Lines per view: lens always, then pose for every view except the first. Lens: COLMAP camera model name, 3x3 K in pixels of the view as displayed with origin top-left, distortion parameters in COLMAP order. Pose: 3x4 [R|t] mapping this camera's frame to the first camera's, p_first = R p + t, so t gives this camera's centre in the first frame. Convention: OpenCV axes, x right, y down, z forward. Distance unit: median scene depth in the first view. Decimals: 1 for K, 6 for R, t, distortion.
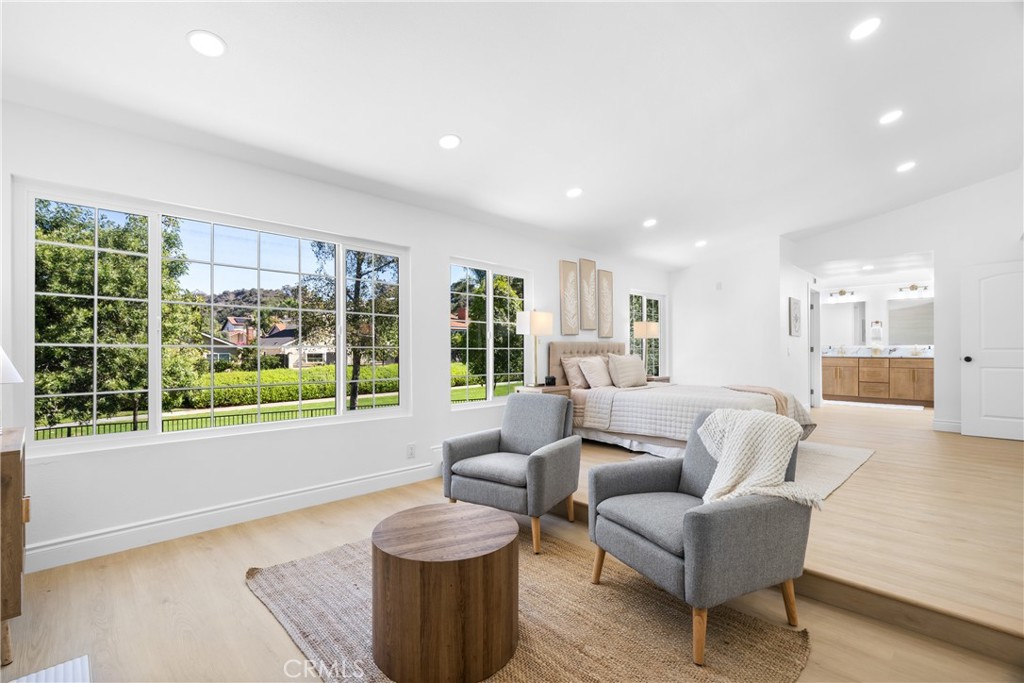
lens RADIAL K [[450.1, 0, 513.8], [0, 450.1, 345.7], [0, 0, 1]] dist [-0.004142, 0.000400]
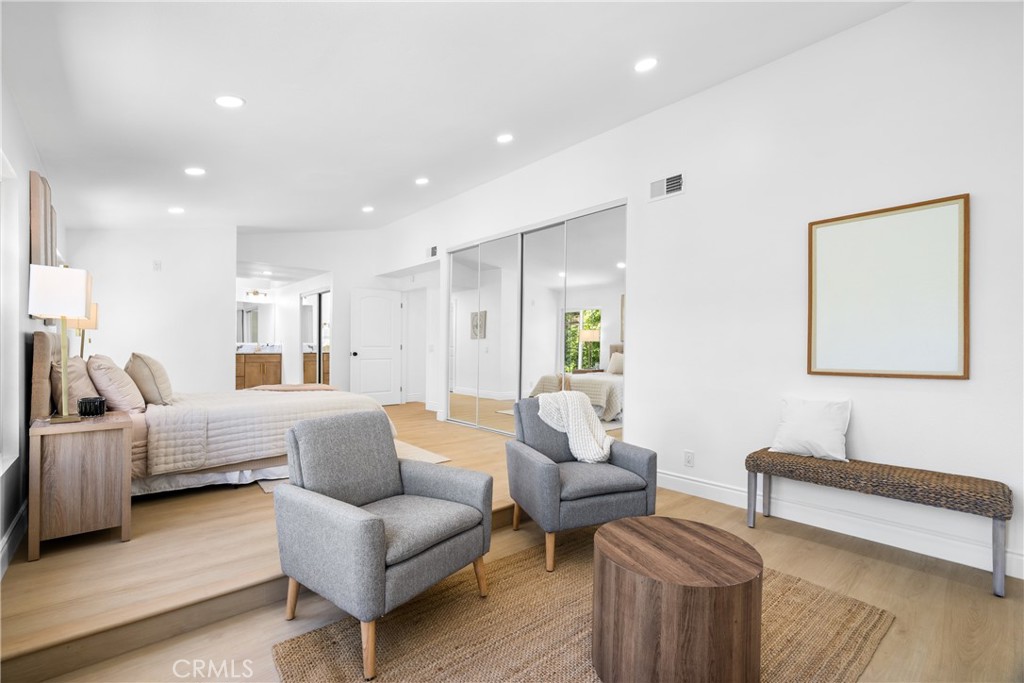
lens RADIAL K [[450.1, 0, 507.7], [0, 450.1, 346.1], [0, 0, 1]] dist [-0.004142, 0.000400]
pose [[0.072519, 0.002481, 0.997364, -0.282582], [-0.012946, 0.999915, -0.001546, 0.001119], [-0.997283, -0.012800, 0.072544, 0.330829]]
